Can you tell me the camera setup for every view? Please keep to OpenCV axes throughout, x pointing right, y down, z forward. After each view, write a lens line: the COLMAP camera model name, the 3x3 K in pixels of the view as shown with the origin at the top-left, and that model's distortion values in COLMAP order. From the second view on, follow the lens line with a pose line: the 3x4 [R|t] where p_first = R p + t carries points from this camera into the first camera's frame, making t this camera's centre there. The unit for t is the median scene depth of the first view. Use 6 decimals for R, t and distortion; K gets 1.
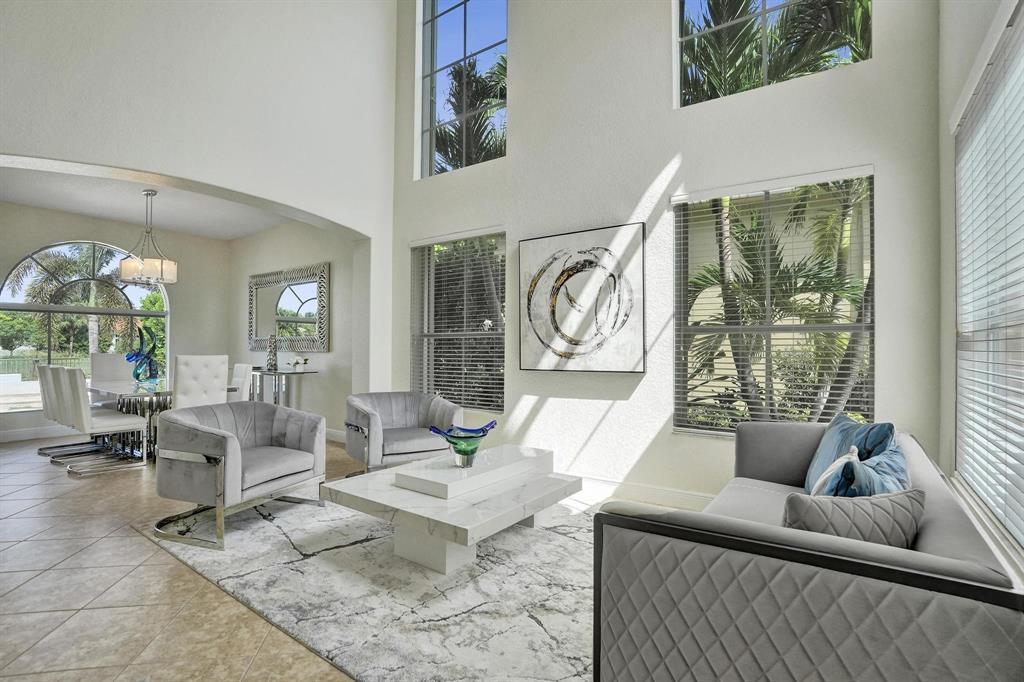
lens RADIAL K [[475.0, 0, 514.9], [0, 475.0, 344.0], [0, 0, 1]] dist [-0.027005, 0.000633]
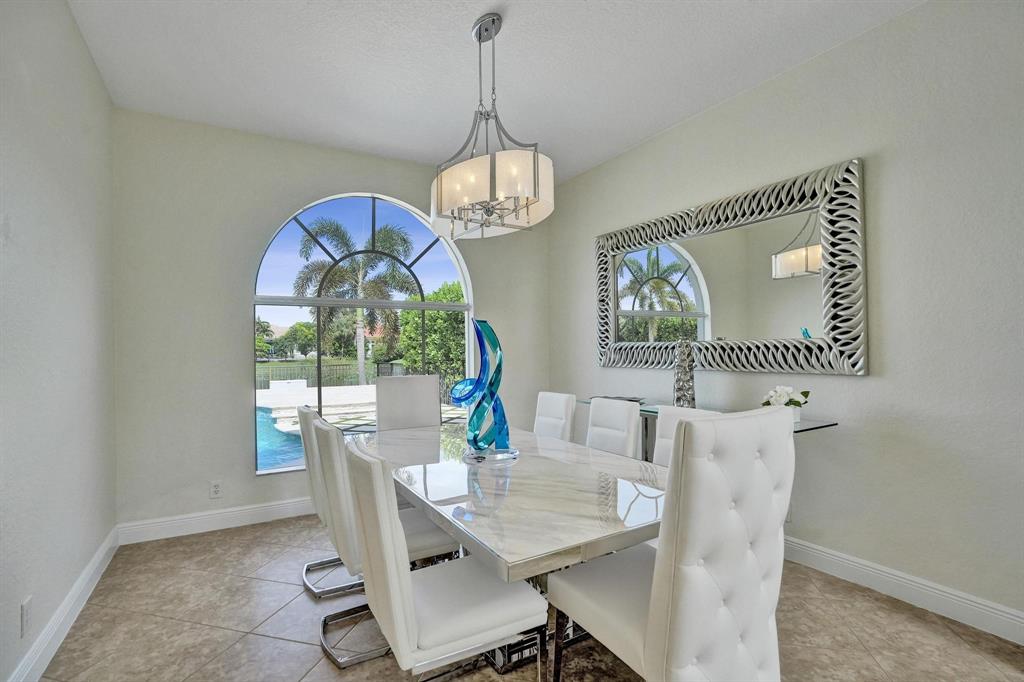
lens RADIAL K [[475.0, 0, 513.9], [0, 475.0, 343.0], [0, 0, 1]] dist [-0.027005, 0.000633]
pose [[0.914799, -0.023351, -0.403233, -0.688034], [0.023605, 0.999712, -0.004341, -0.023481], [0.403218, -0.005547, 0.915087, 0.684638]]
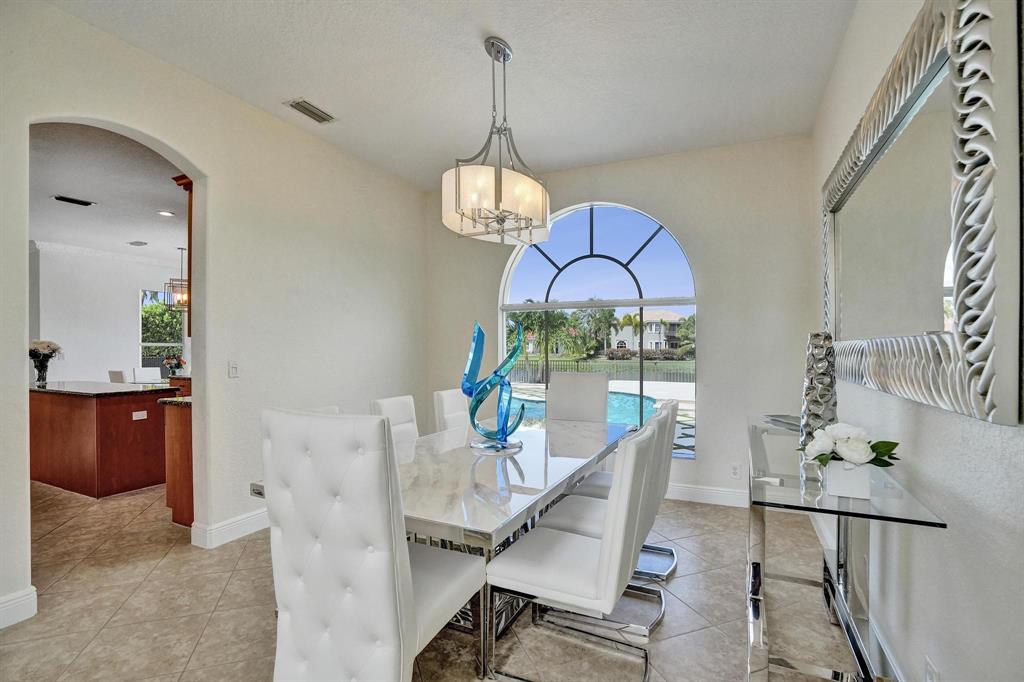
lens RADIAL K [[475.0, 0, 512.2], [0, 475.0, 346.4], [0, 0, 1]] dist [-0.027005, 0.000633]
pose [[0.163509, -0.008860, -0.986502, -0.354706], [0.010684, 0.999917, -0.007209, -0.016214], [0.986484, -0.009361, 0.163590, 1.088345]]
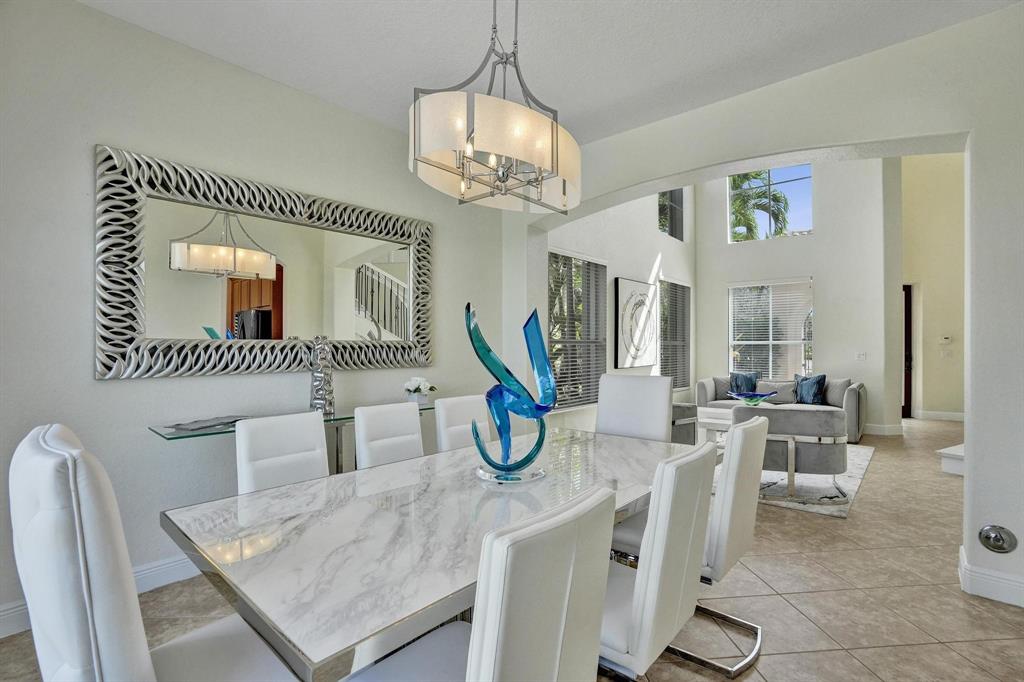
lens RADIAL K [[475.0, 0, 511.0], [0, 475.0, 343.7], [0, 0, 1]] dist [-0.027005, 0.000633]
pose [[0.115806, -0.002522, 0.993269, -1.361460], [-0.007048, 0.999970, 0.003361, -0.021663], [-0.993247, -0.007389, 0.115784, 1.103750]]
